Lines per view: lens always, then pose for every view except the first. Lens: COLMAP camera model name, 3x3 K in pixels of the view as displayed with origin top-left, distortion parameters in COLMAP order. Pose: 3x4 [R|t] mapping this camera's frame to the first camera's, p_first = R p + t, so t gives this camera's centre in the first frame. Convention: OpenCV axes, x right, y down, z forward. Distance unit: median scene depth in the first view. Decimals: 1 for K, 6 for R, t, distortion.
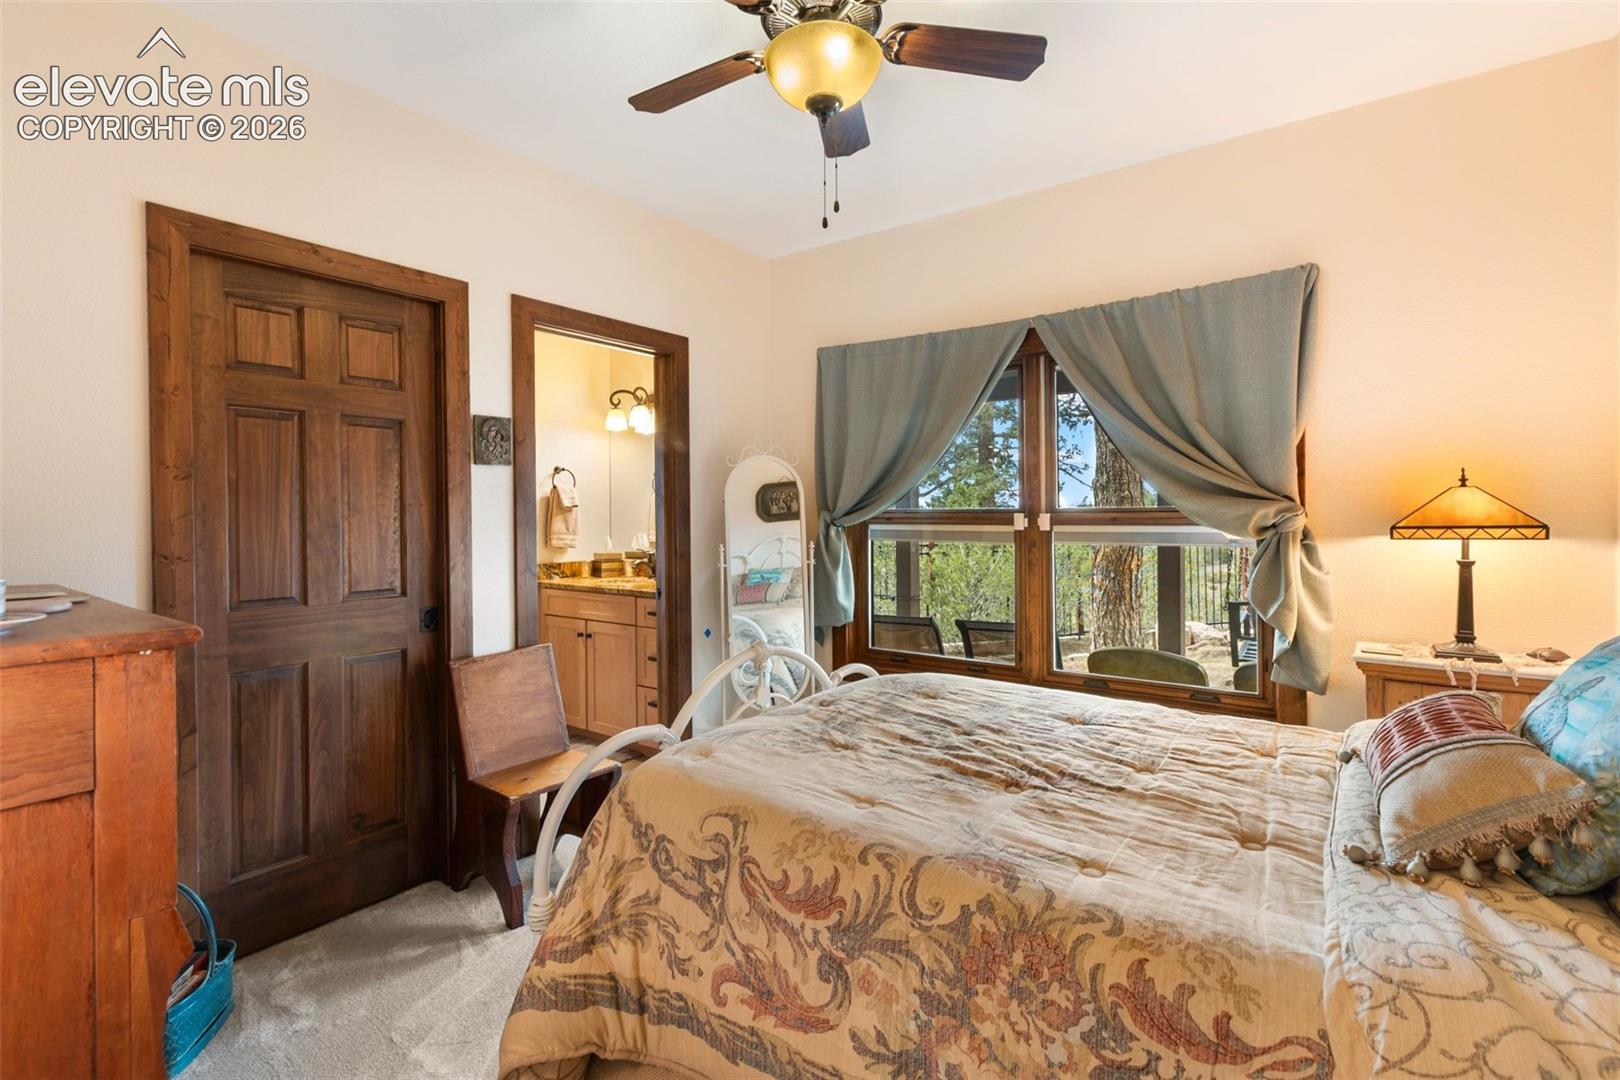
lens RADIAL K [[740.7, 0, 809.6], [0, 740.7, 526.6], [0, 0, 1]] dist [0.001758, -0.000220]
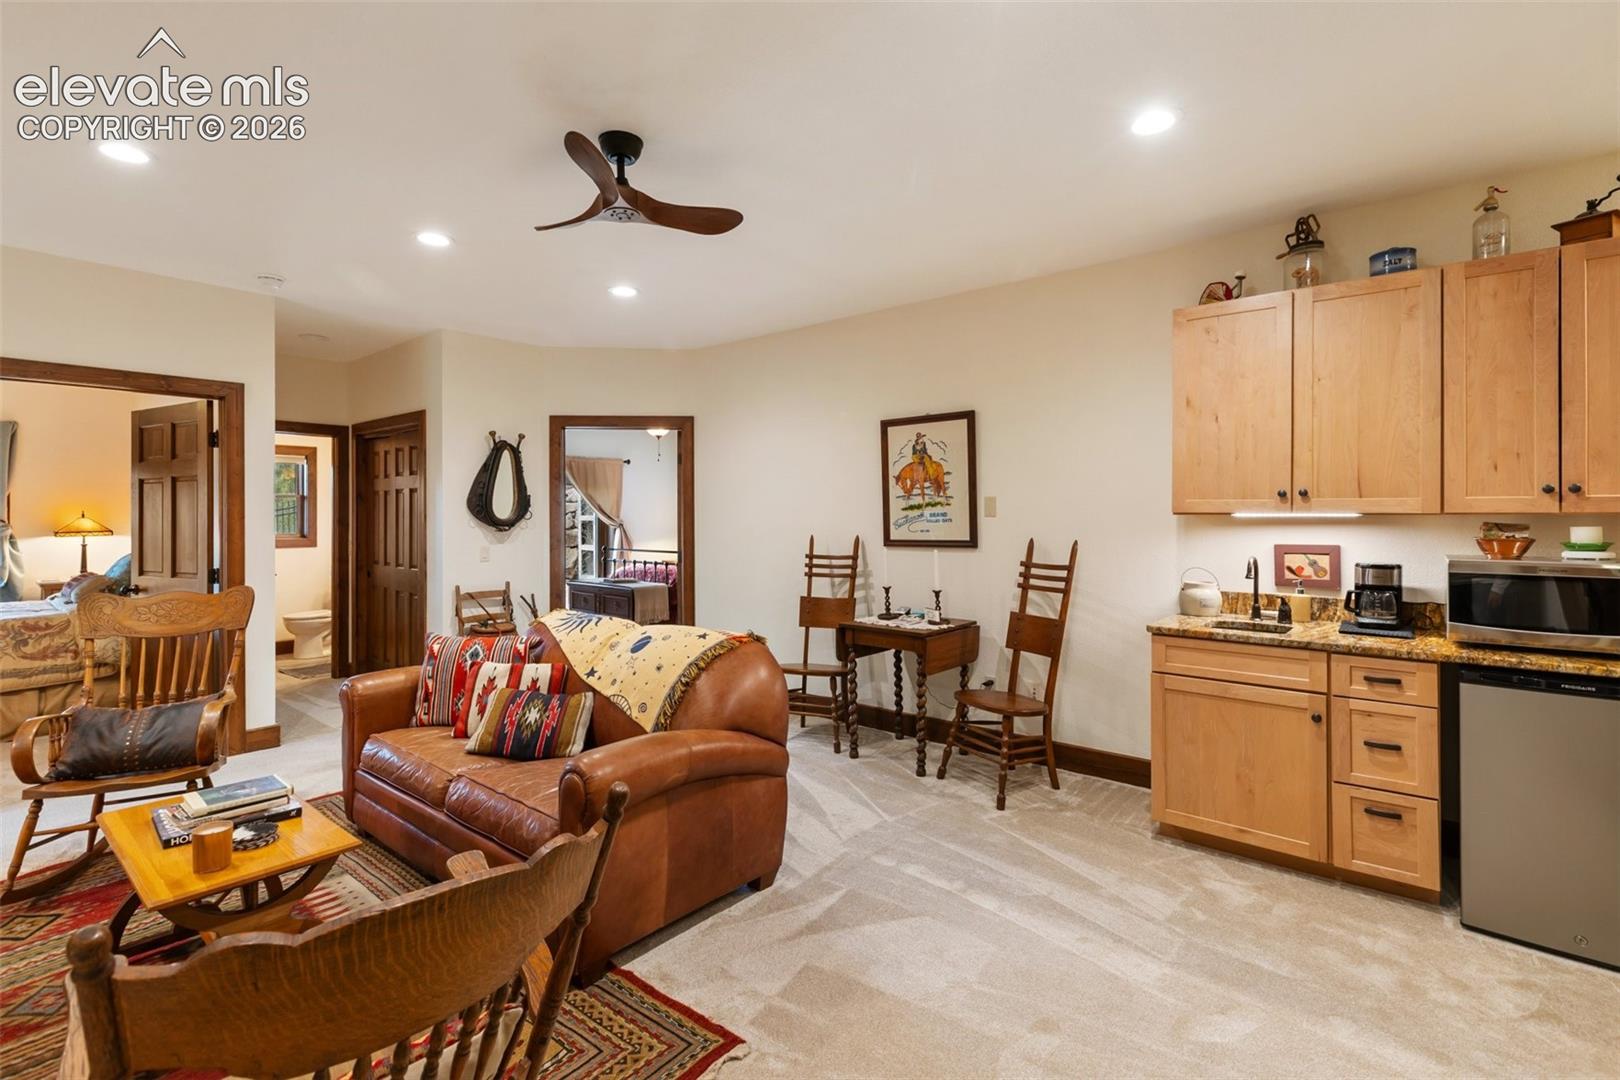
lens RADIAL K [[742.2, 0, 806.4], [0, 742.2, 506.0], [0, 0, 1]] dist [-0.003003, -0.000785]
pose [[0.052378, 0.016503, 0.998491, -1.530286], [0.026095, 0.999499, -0.017888, 0.020649], [-0.998286, 0.026993, 0.051921, -1.623939]]
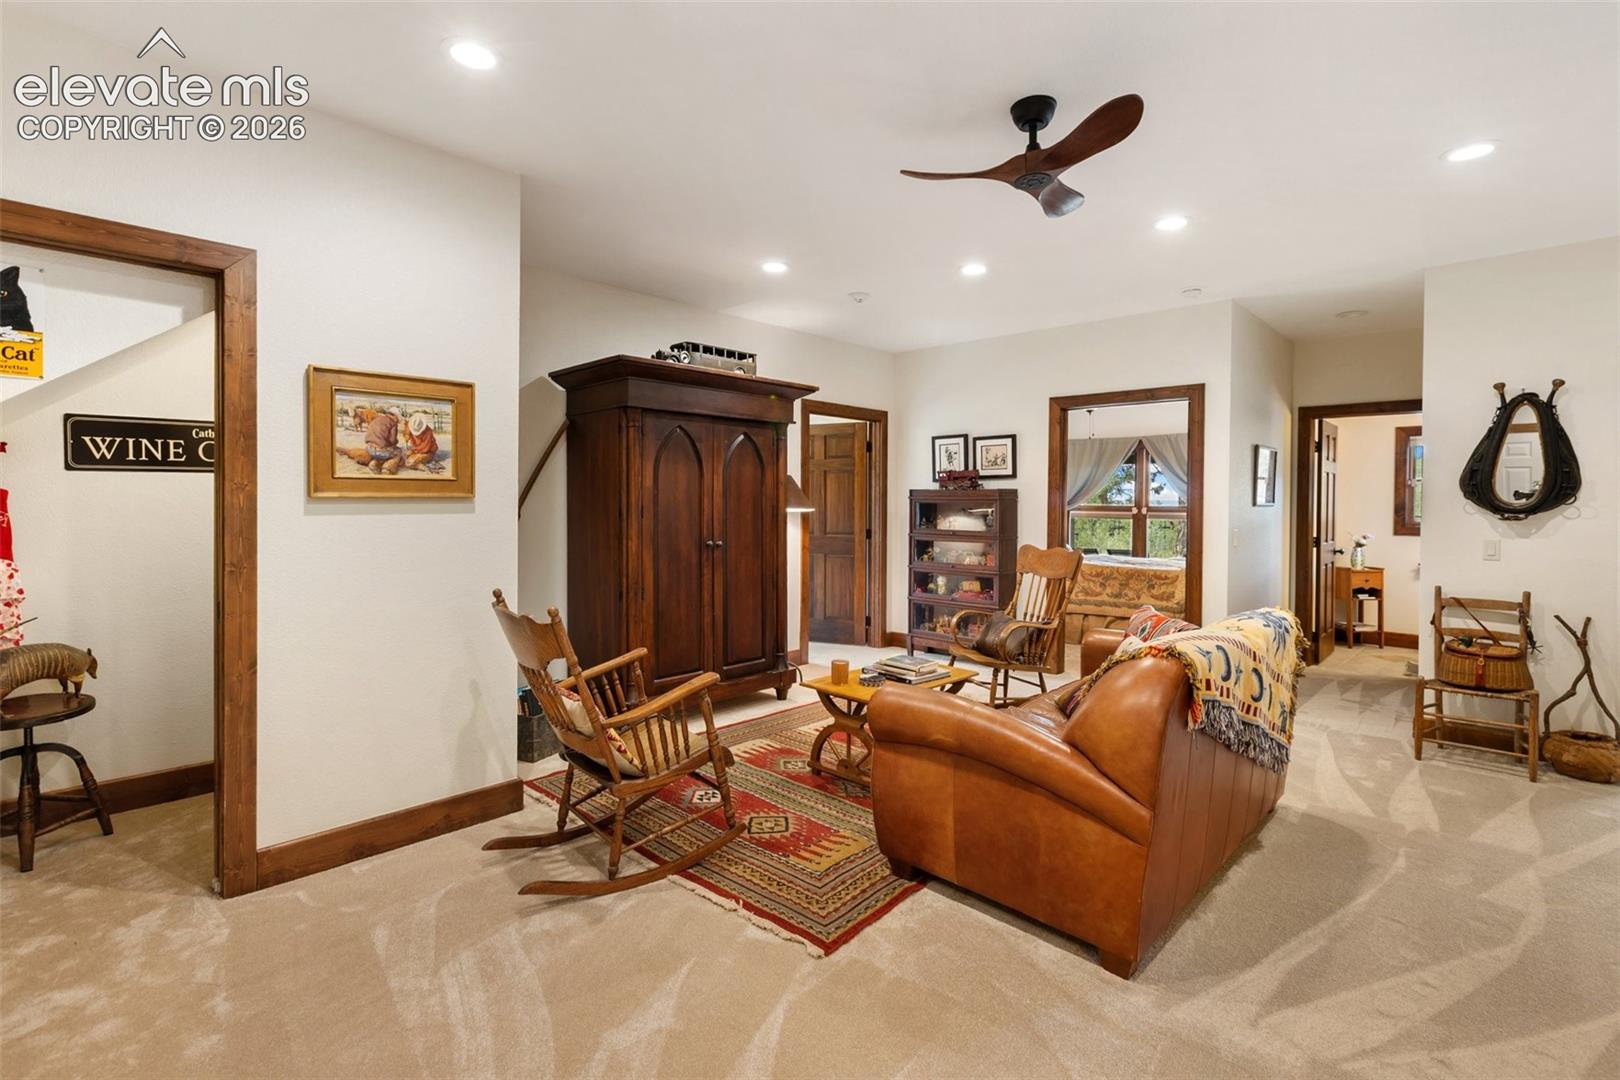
lens RADIAL K [[740.7, 0, 809.6], [0, 740.7, 526.6], [0, 0, 1]] dist [0.001758, -0.000220]
pose [[0.991977, 0.014724, -0.125561, -0.706410], [-0.013317, 0.999839, 0.012035, 0.045146], [0.125718, -0.010267, 0.992013, -2.342677]]
